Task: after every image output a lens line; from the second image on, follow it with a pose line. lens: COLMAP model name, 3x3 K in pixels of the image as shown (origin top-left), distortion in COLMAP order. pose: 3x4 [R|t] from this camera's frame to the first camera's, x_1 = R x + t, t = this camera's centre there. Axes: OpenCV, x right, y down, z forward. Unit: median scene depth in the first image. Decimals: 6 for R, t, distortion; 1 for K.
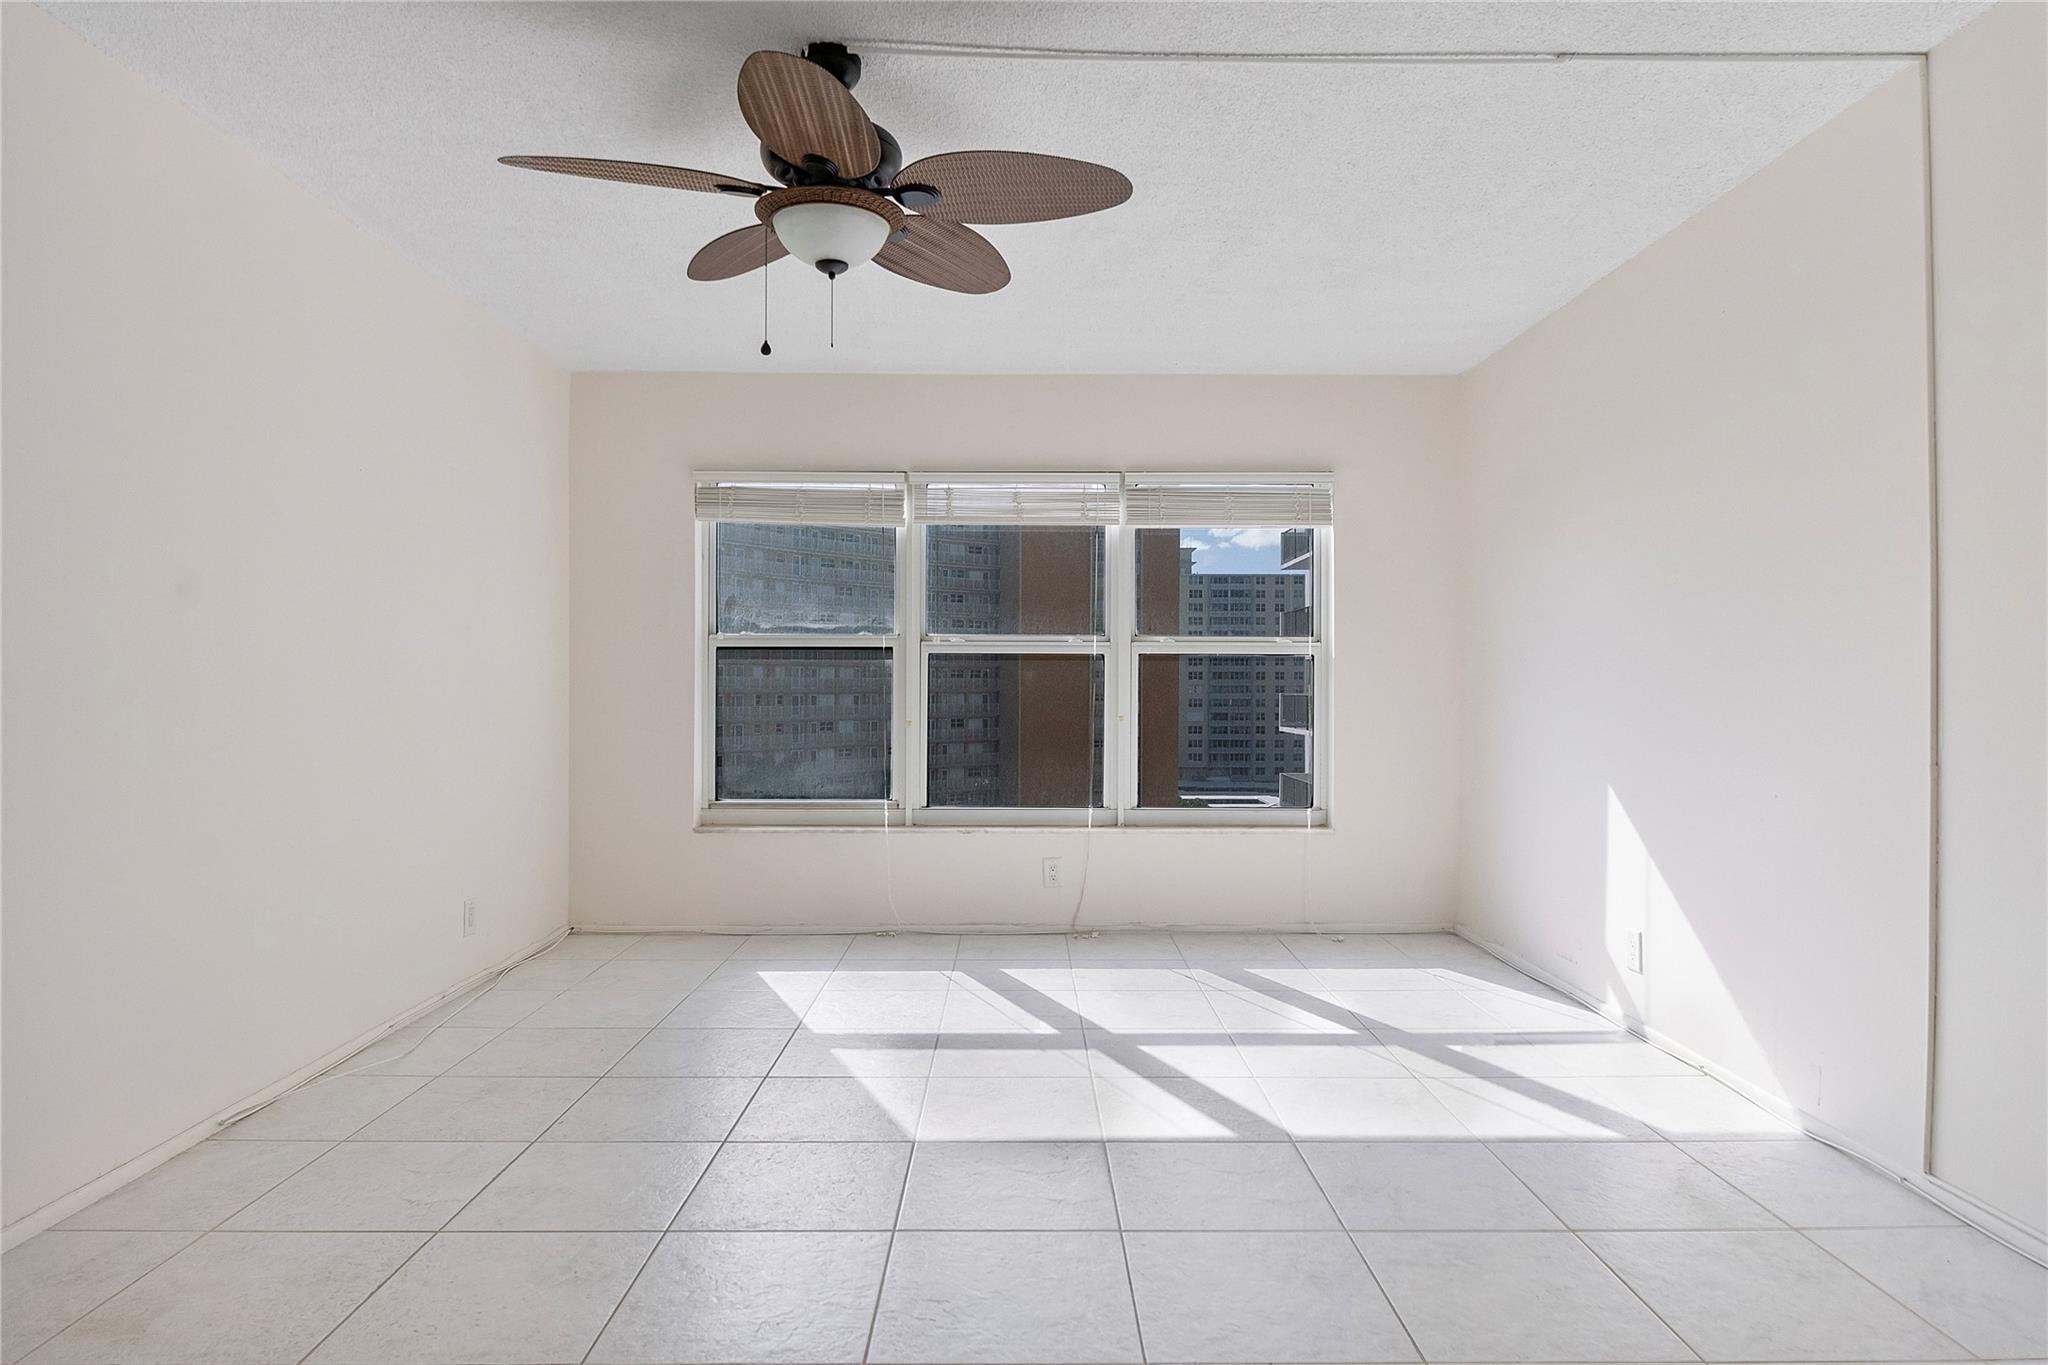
lens RADIAL K [[1149.9, 0, 1021.5], [0, 1149.9, 701.9], [0, 0, 1]] dist [-0.004289, 0.000283]
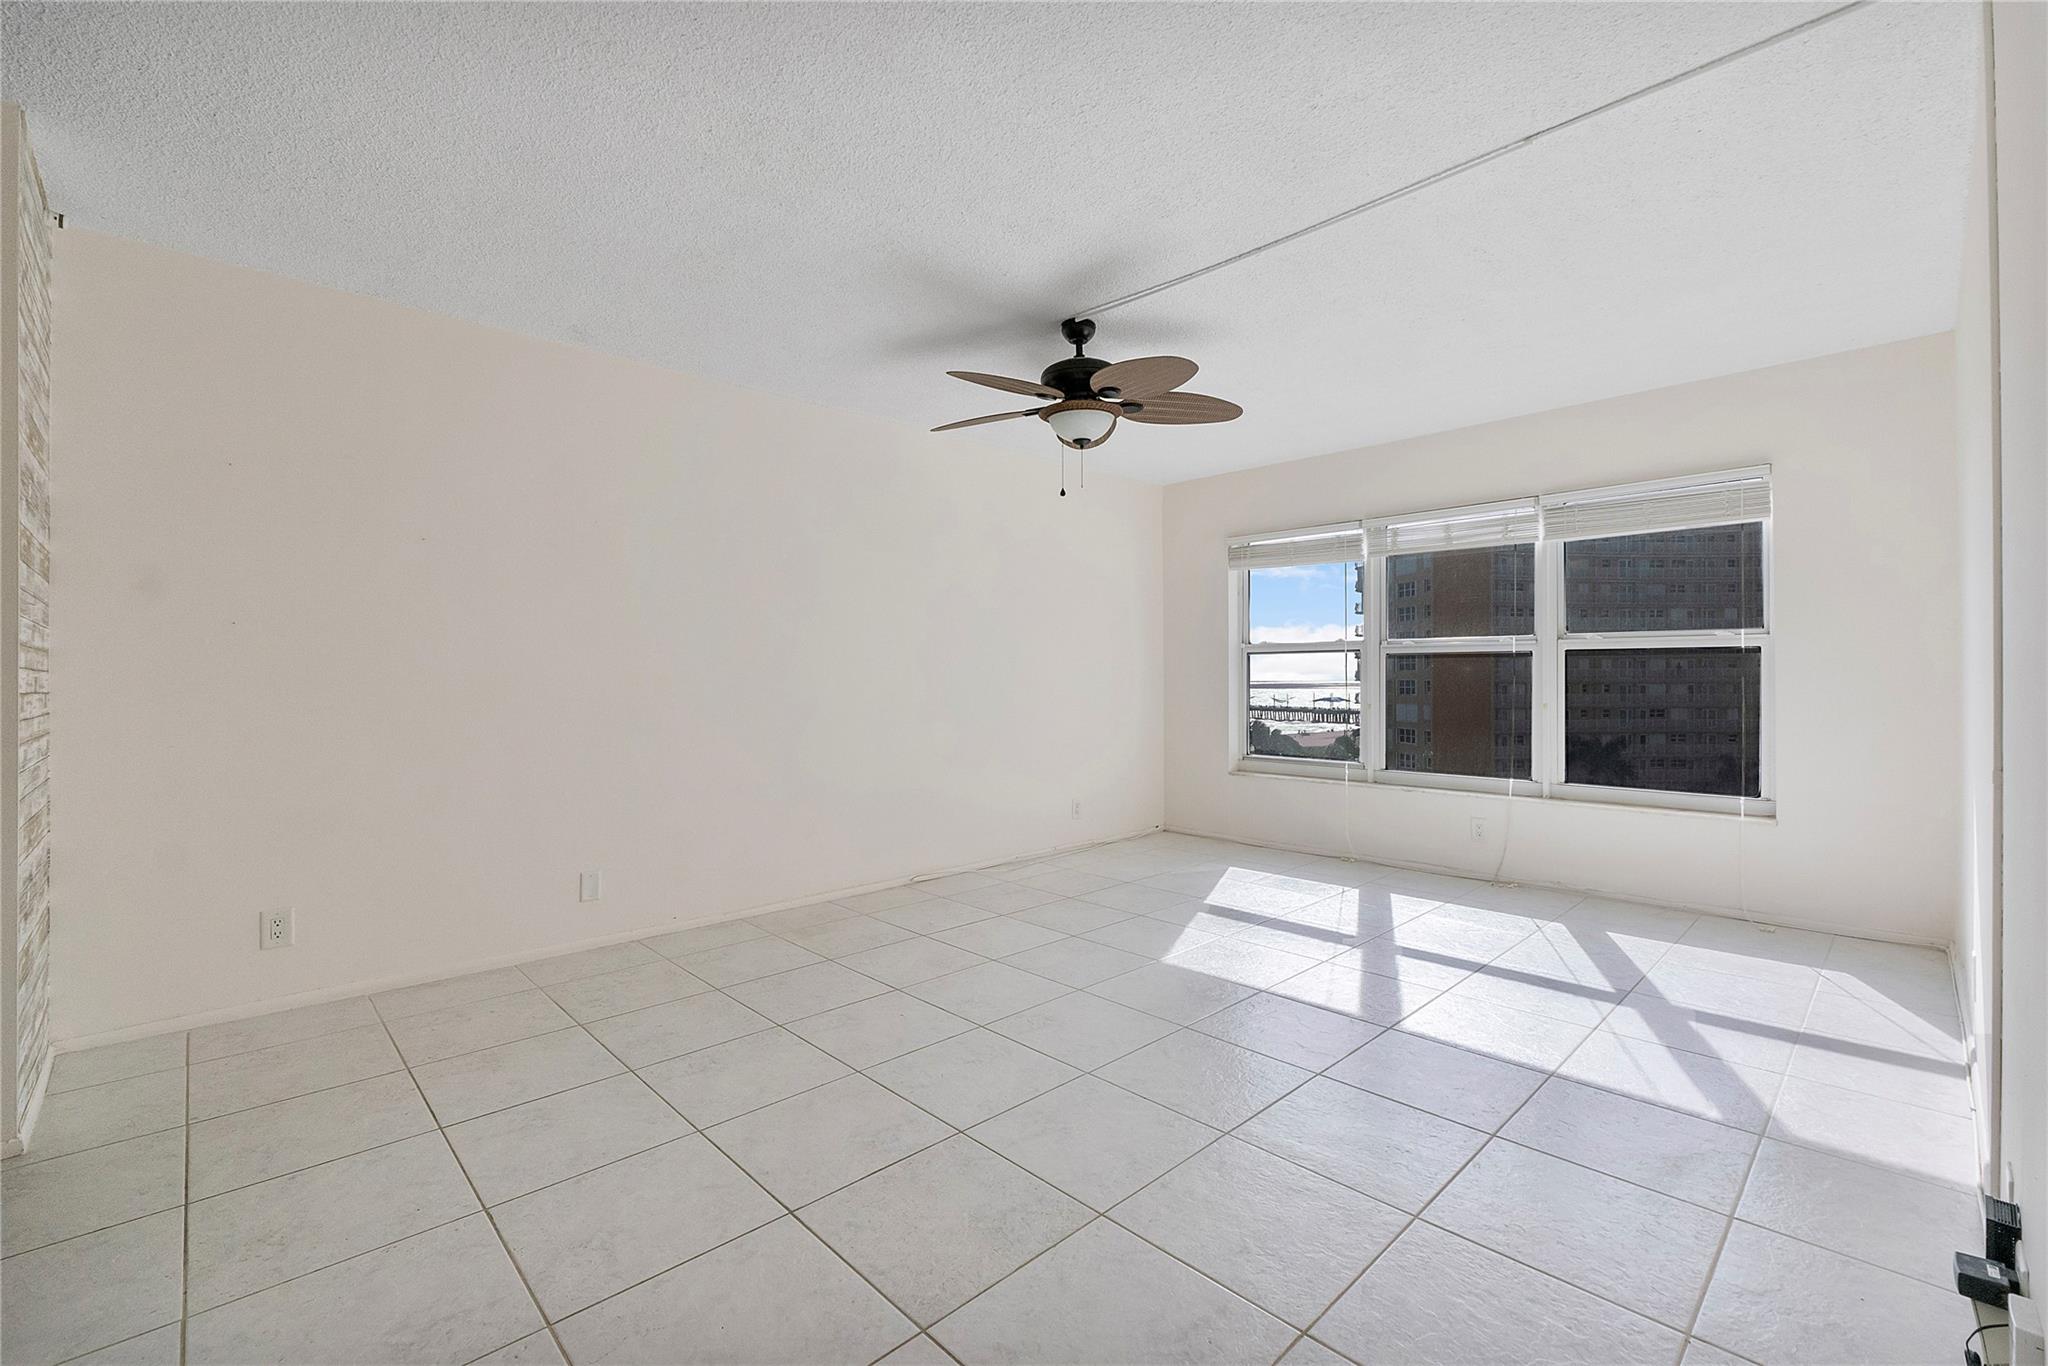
lens RADIAL K [[861.1, 0, 1022.8], [0, 861.1, 687.6], [0, 0, 1]] dist [-0.000659, -0.000033]
pose [[0.688837, 0.005066, -0.724899, 0.352756], [-0.006419, 0.999979, 0.000889, -0.001114], [0.724888, 0.004041, 0.688855, 0.012303]]
